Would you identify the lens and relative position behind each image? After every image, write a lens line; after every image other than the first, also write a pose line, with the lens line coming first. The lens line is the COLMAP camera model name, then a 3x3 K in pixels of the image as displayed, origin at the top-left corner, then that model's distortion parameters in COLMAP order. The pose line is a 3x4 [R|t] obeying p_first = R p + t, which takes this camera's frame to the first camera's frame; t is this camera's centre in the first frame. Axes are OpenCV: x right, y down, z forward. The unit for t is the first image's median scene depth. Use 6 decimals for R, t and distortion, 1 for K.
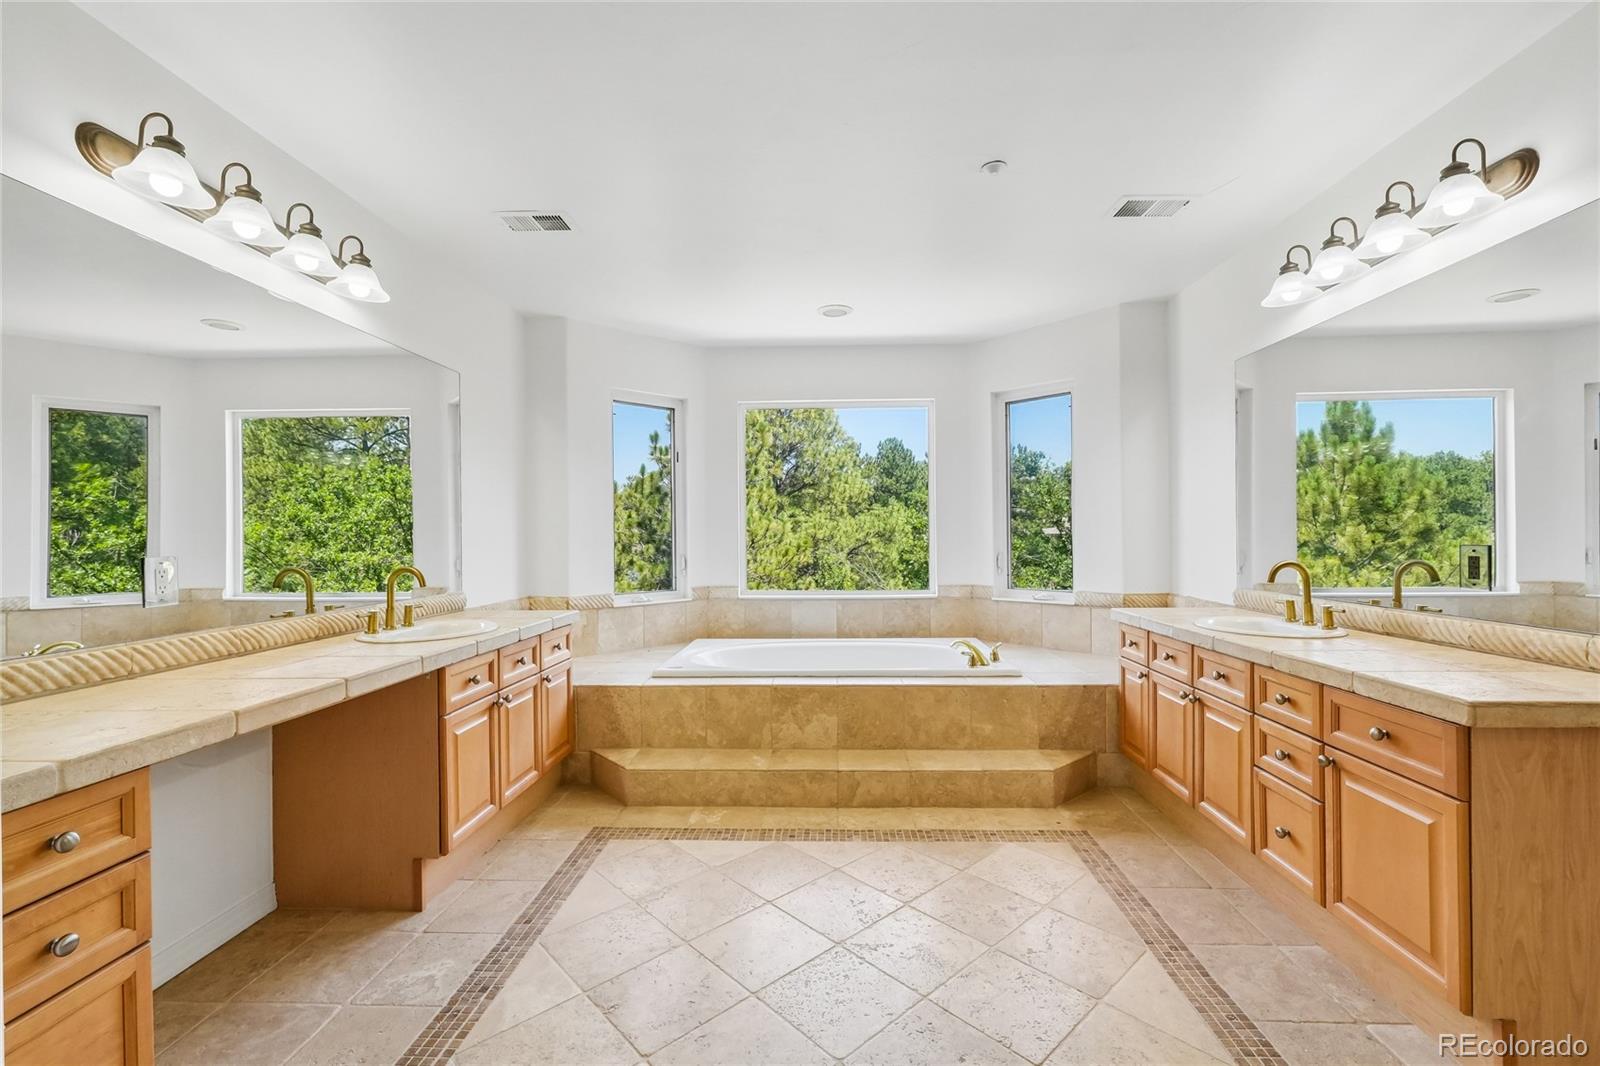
lens RADIAL K [[692.4, 0, 795.0], [0, 692.4, 537.0], [0, 0, 1]] dist [-0.002116, 0.001334]
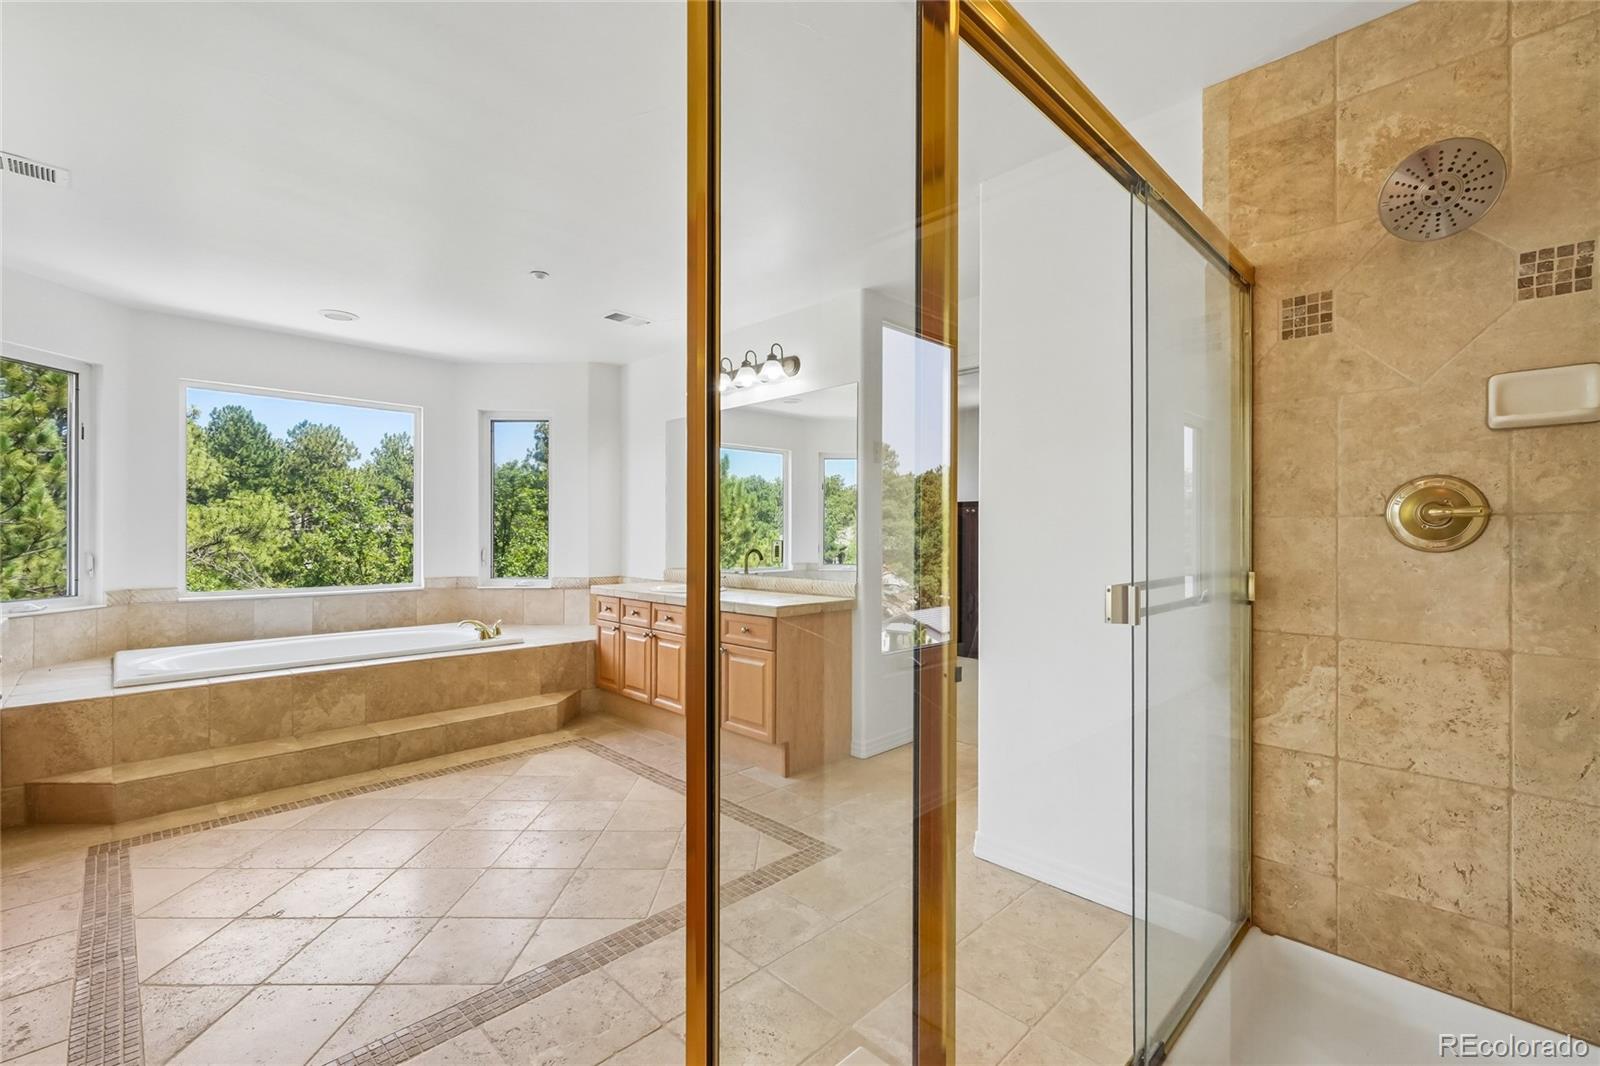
lens RADIAL K [[692.4, 0, 795.0], [0, 692.4, 537.0], [0, 0, 1]] dist [-0.002116, 0.001334]
pose [[0.688759, 0.007845, 0.724948, -0.289209], [-0.008671, 0.999959, -0.002583, 0.004196], [-0.724939, -0.004507, 0.688799, -0.278613]]
